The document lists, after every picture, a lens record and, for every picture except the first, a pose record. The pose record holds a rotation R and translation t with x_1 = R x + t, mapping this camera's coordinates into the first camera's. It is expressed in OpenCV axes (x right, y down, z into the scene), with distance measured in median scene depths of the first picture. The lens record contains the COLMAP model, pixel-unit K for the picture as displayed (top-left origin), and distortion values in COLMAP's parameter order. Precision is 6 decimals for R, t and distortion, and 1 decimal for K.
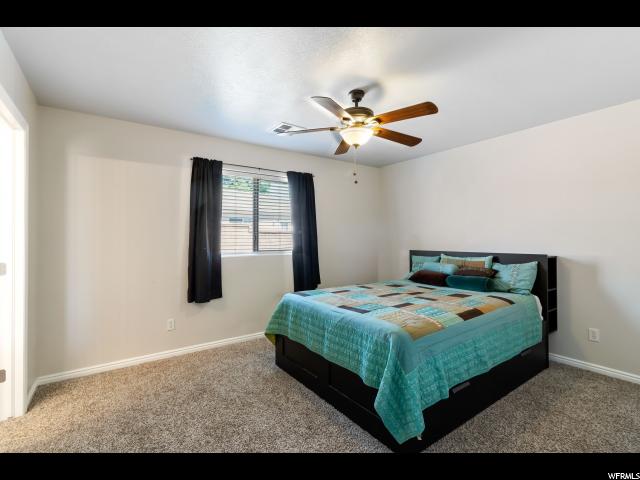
lens RADIAL K [[298.9, 0, 320.4], [0, 298.9, 238.4], [0, 0, 1]] dist [0.003990, 0.001162]
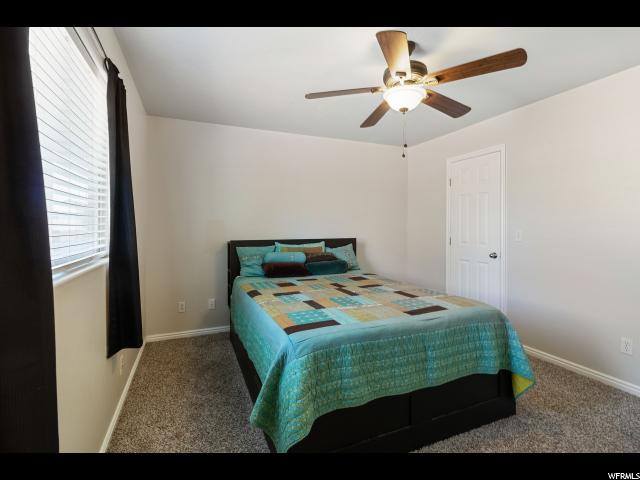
lens RADIAL K [[298.9, 0, 319.1], [0, 298.9, 236.4], [0, 0, 1]] dist [0.003990, 0.001162]
pose [[0.216153, -0.027536, 0.975971, -0.500252], [0.001480, 0.999610, 0.027875, 0.008781], [-0.976358, -0.004581, 0.216109, 0.746267]]
